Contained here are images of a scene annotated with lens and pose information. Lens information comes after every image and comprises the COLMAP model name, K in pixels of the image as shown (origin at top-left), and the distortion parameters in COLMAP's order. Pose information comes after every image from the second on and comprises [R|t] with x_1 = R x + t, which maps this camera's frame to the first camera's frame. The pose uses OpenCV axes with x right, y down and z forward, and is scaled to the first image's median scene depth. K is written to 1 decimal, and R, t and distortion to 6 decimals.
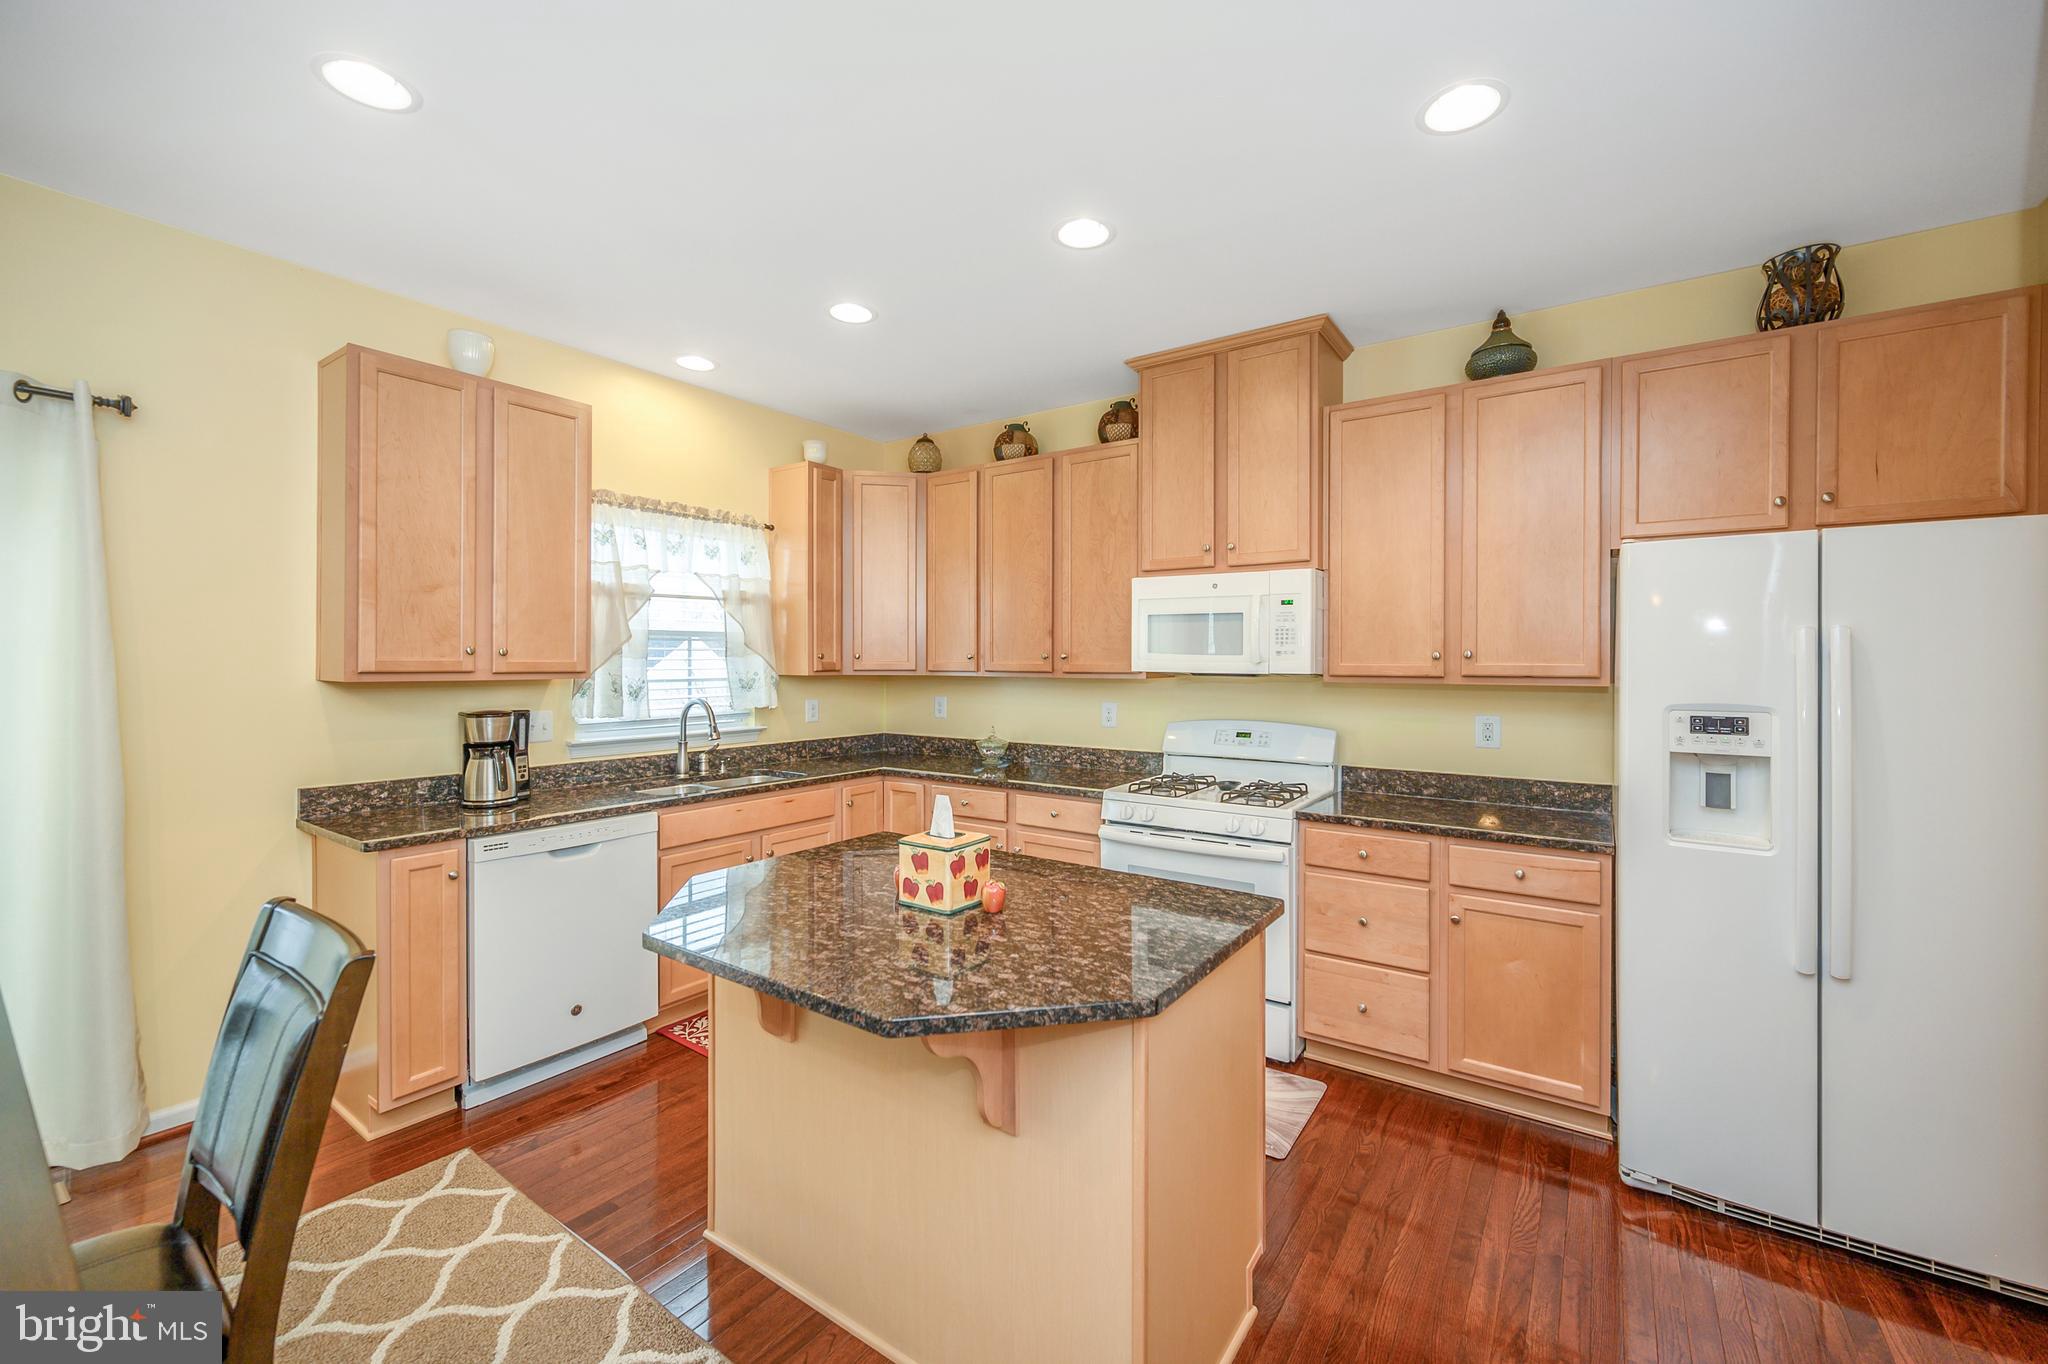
lens RADIAL K [[825.8, 0, 1034.5], [0, 825.8, 670.3], [0, 0, 1]] dist [-0.001175, -0.000407]
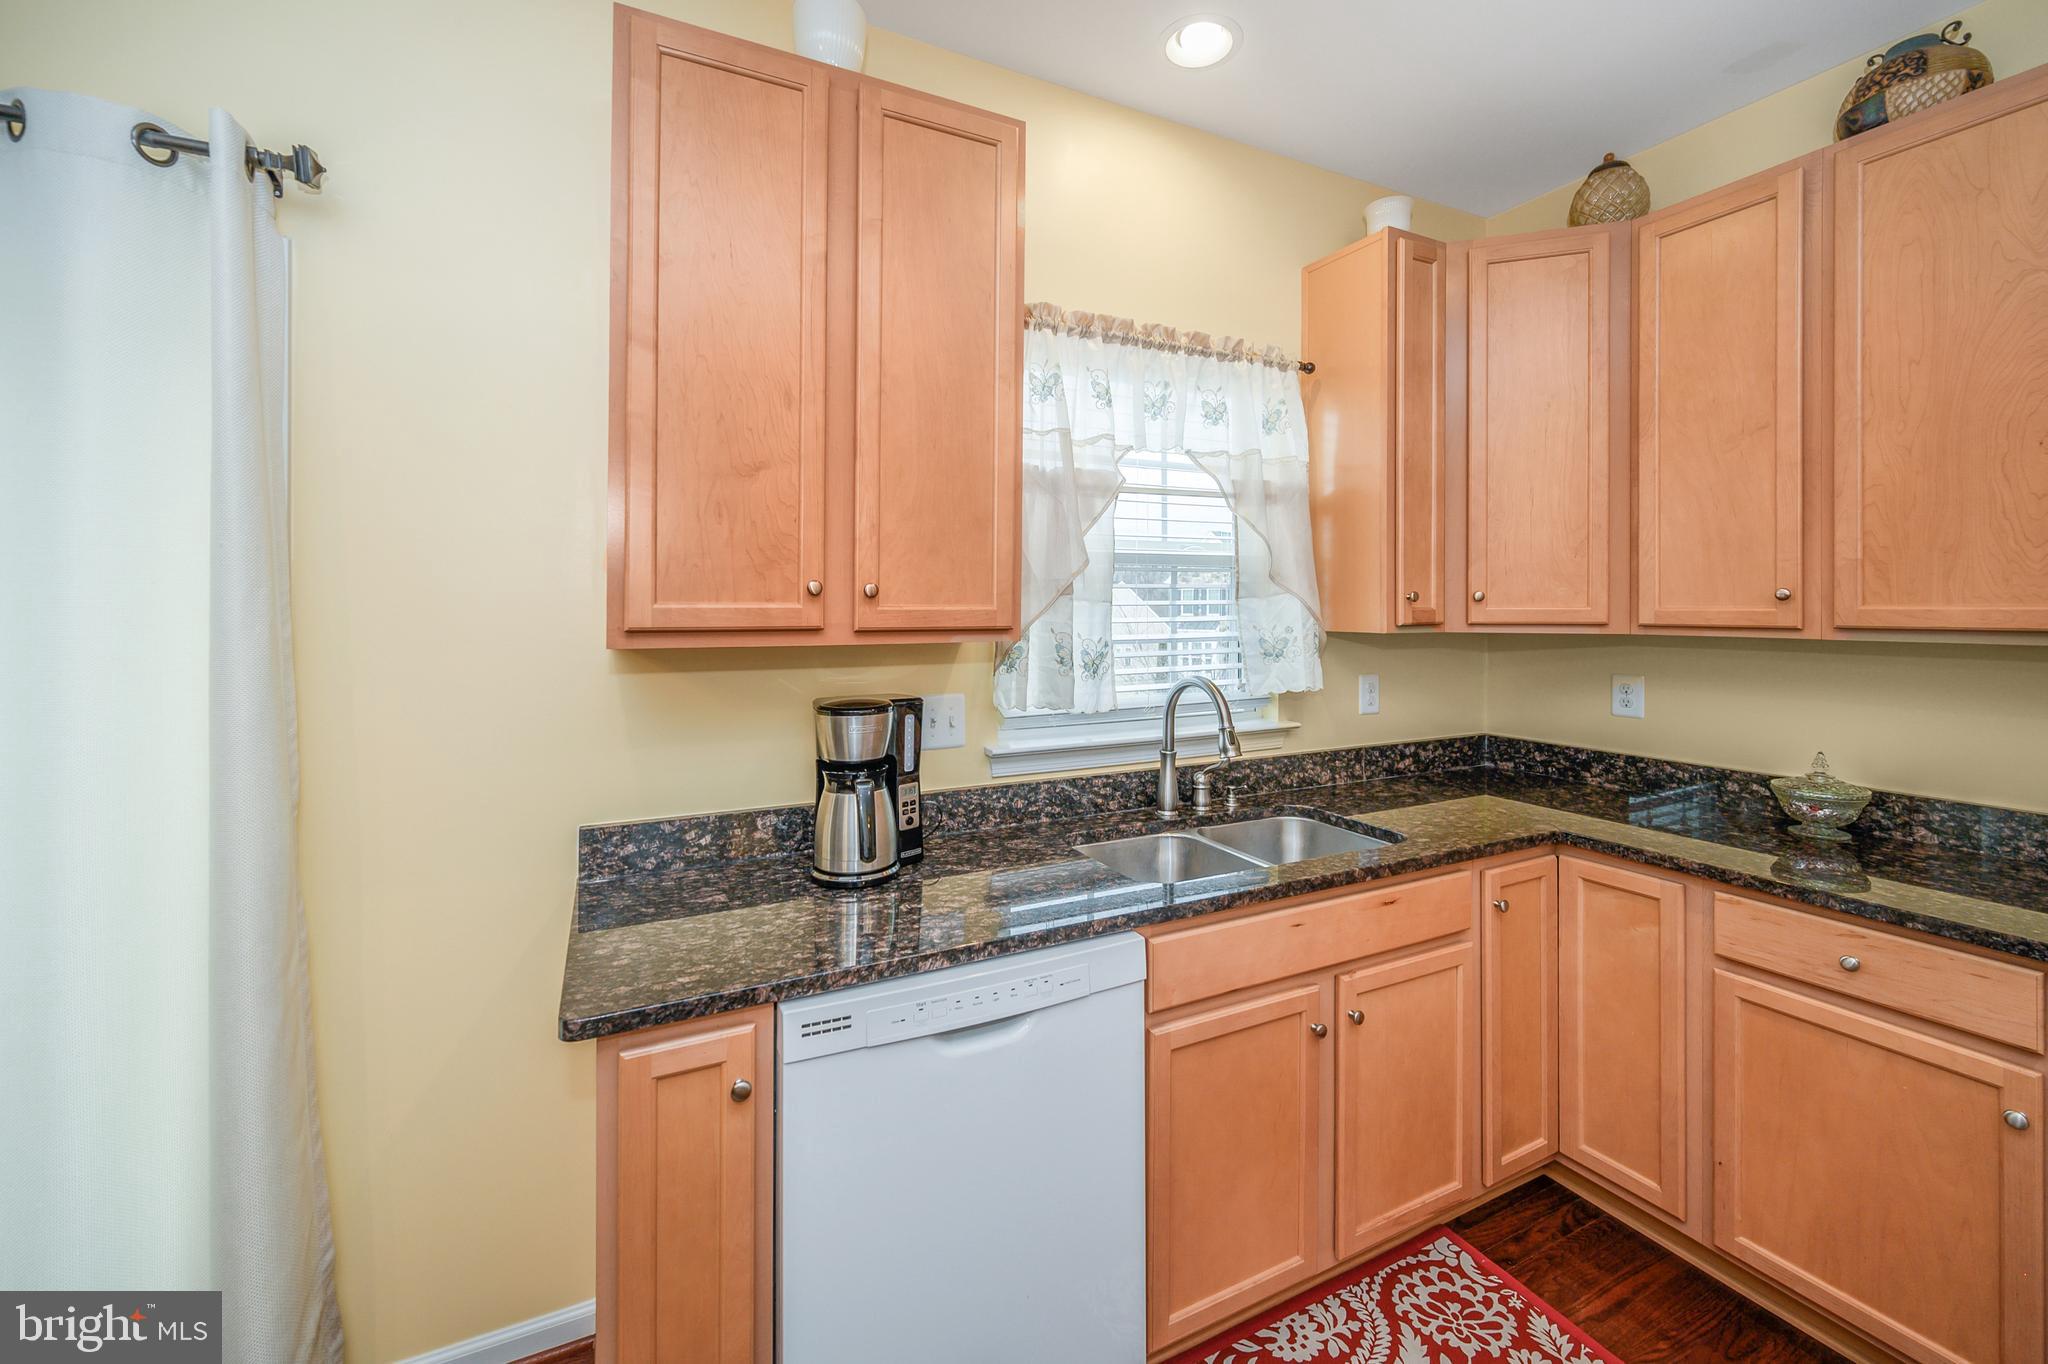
lens RADIAL K [[825.8, 0, 999.1], [0, 825.8, 618.0], [0, 0, 1]] dist [-0.001175, -0.000407]
pose [[0.860902, 0.004071, -0.508754, -0.308843], [-0.002390, 0.999989, 0.003956, -0.007192], [0.508765, -0.002190, 0.860903, 0.590947]]
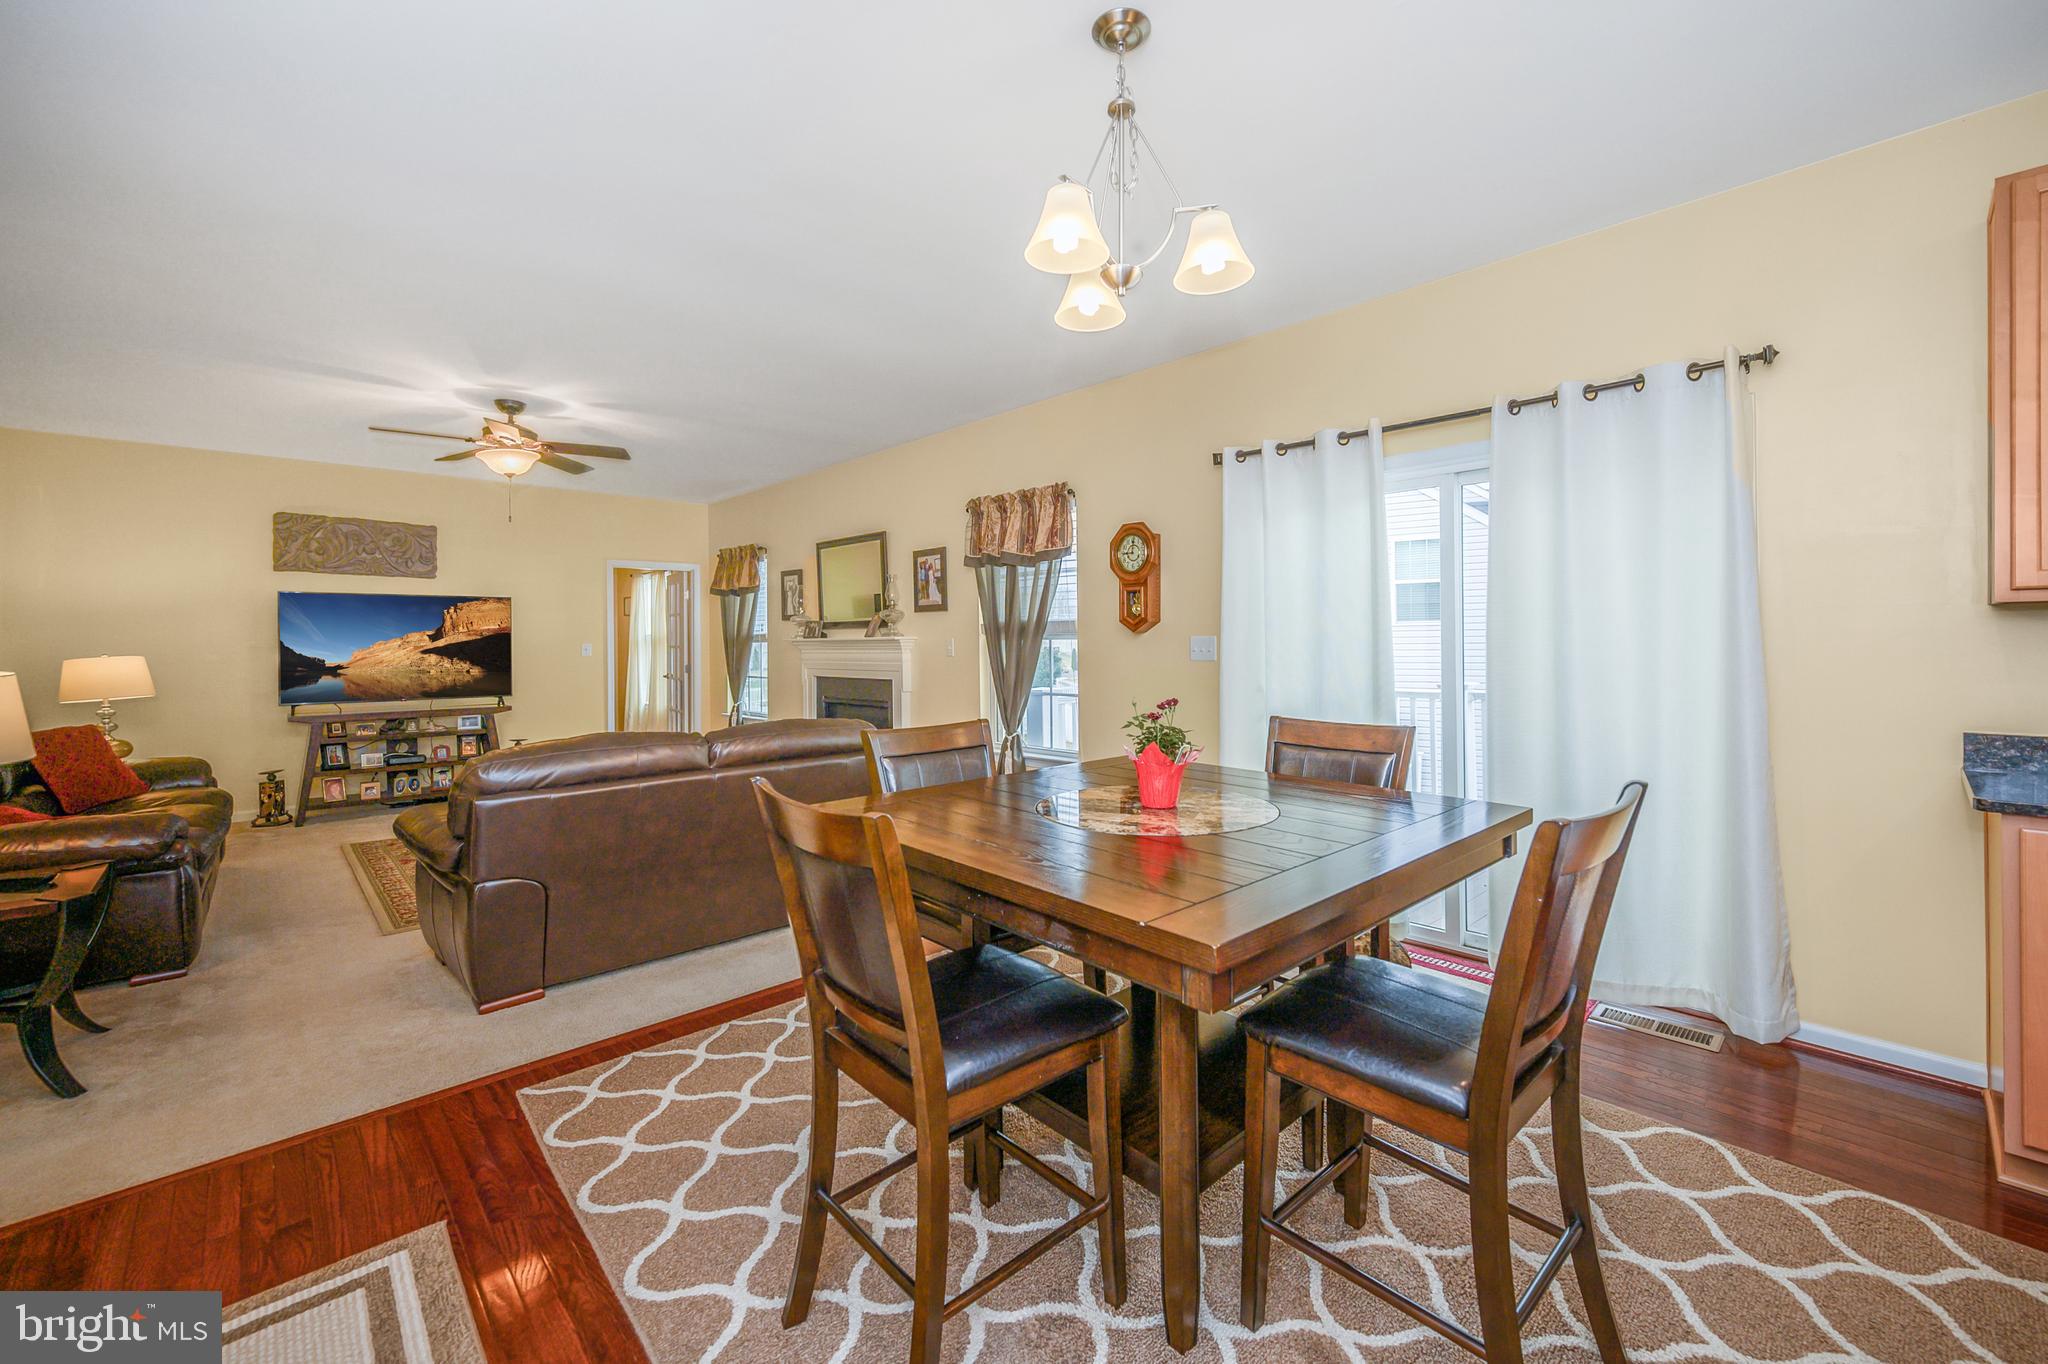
lens RADIAL K [[825.8, 0, 1037.8], [0, 825.8, 638.0], [0, 0, 1]] dist [-0.001175, -0.000407]
pose [[-0.212365, -0.009561, -0.977144, 0.130135], [-0.003556, 0.999953, -0.009012, 0.052869], [0.977184, 0.001561, -0.212389, 0.225584]]
